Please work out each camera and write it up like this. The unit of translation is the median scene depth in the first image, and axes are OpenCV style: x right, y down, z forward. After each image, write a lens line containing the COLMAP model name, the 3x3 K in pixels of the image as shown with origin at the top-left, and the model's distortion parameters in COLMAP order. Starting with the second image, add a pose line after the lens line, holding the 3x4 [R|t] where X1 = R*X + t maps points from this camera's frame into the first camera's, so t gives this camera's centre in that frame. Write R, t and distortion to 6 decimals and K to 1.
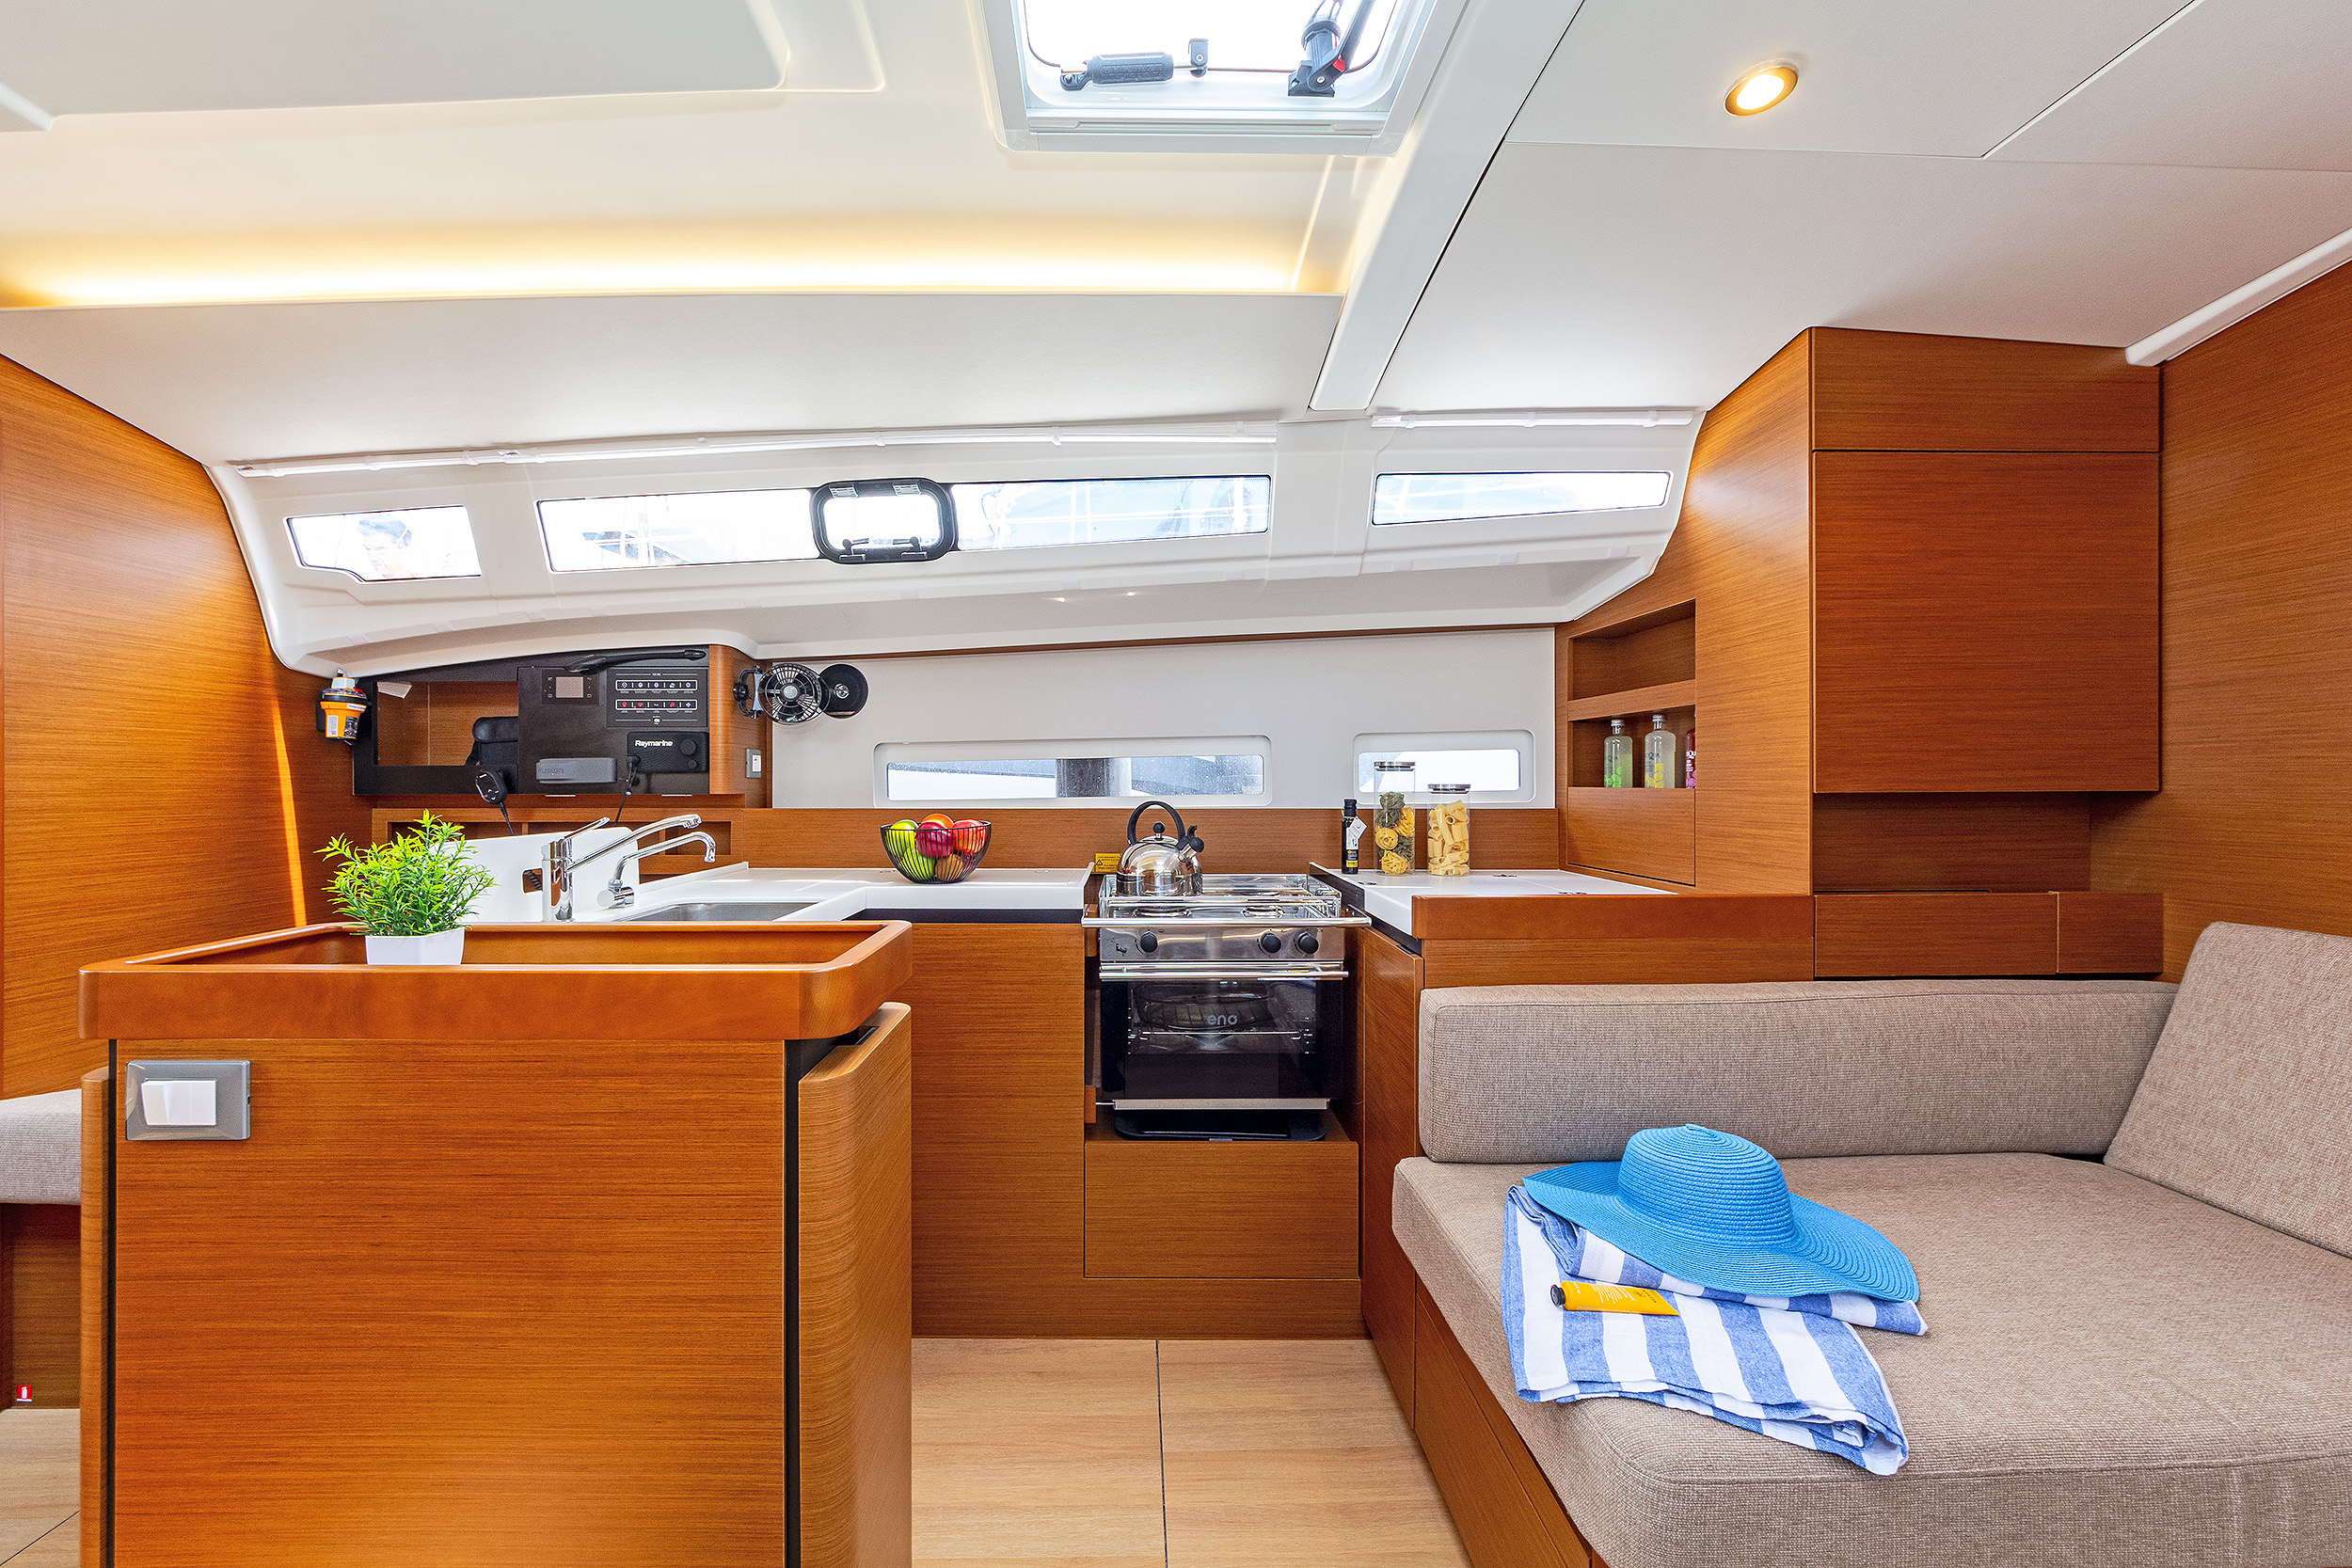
lens RADIAL K [[868.1, 0, 1145.1], [0, 868.1, 771.7], [0, 0, 1]] dist [0.000196, 0.000067]
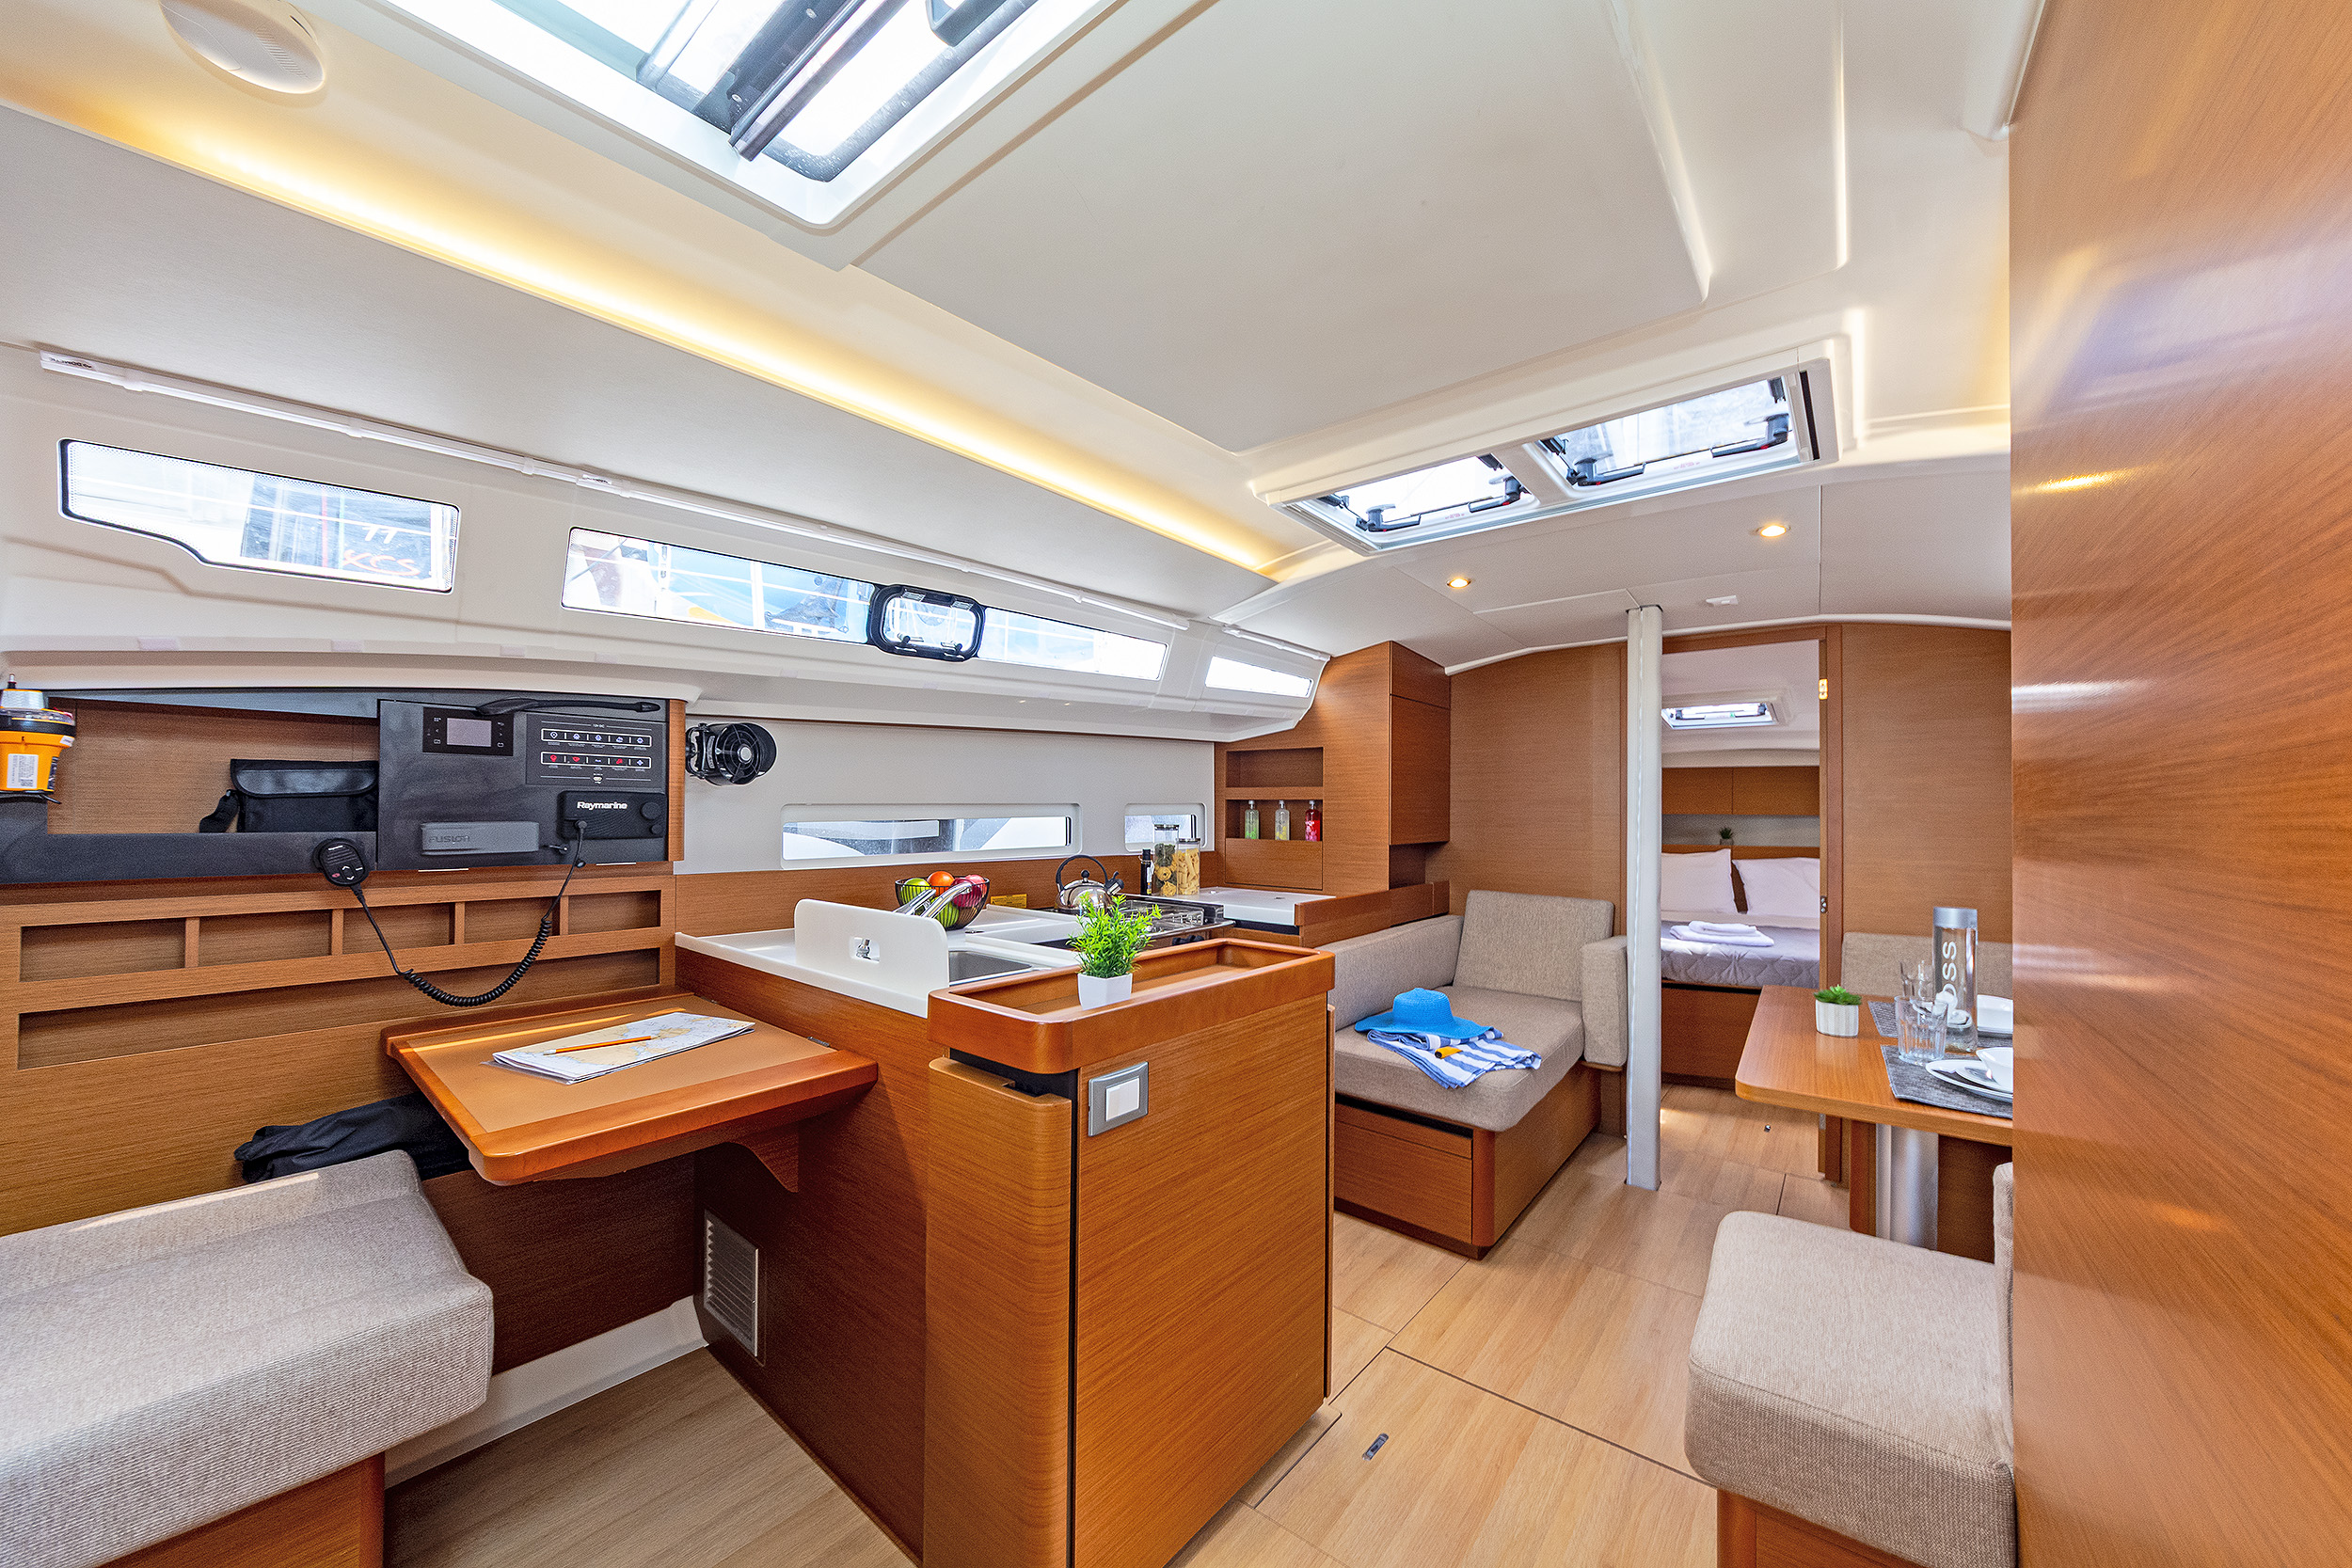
lens RADIAL K [[841.6, 0, 1176.0], [0, 841.6, 784.0], [0, 0, 1]] dist [0.000203, -0.000092]
pose [[0.639940, 0.033610, 0.767690, -0.966924], [-0.019595, 0.999432, -0.027421, -0.048142], [-0.768175, 0.002505, 0.640235, 0.013940]]
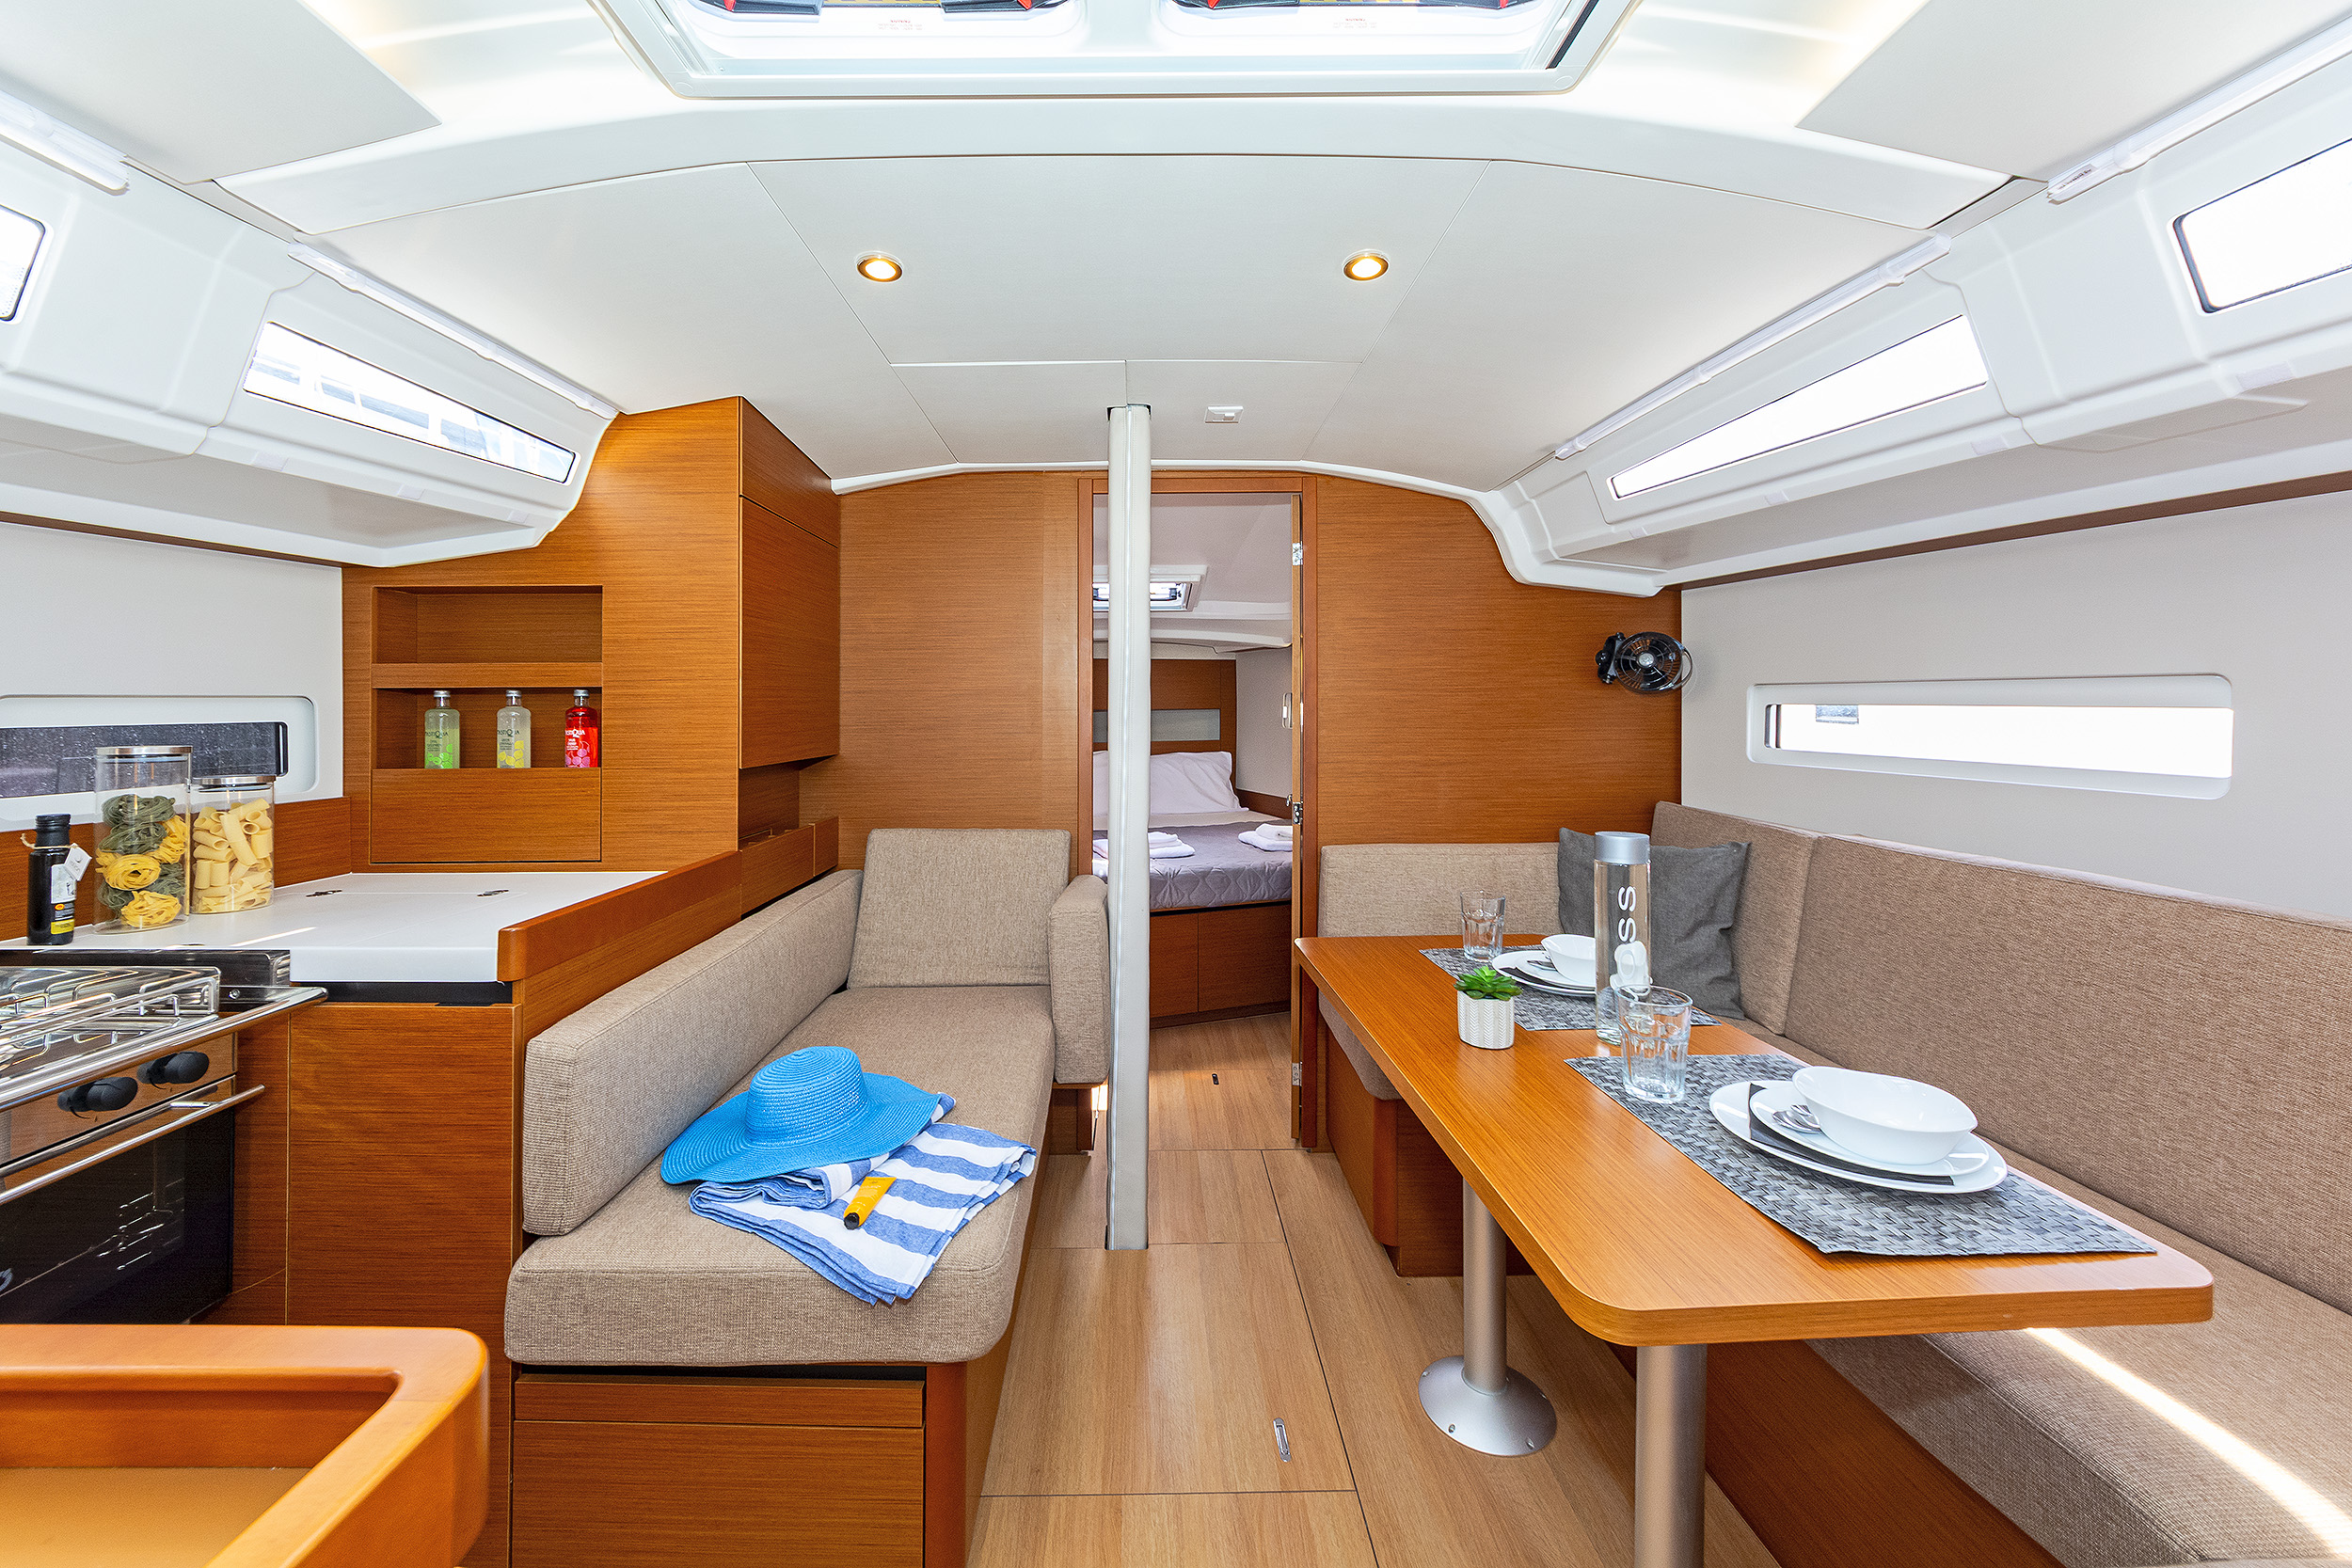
lens RADIAL K [[870.7, 0, 1138.6], [0, 870.7, 703.6], [0, 0, 1]] dist [-0.007402, -0.000146]
pose [[0.013884, 0.013600, 0.999811, -0.358133], [-0.004872, 0.999897, -0.013534, -0.041639], [-0.999892, -0.004683, 0.013949, 0.306127]]
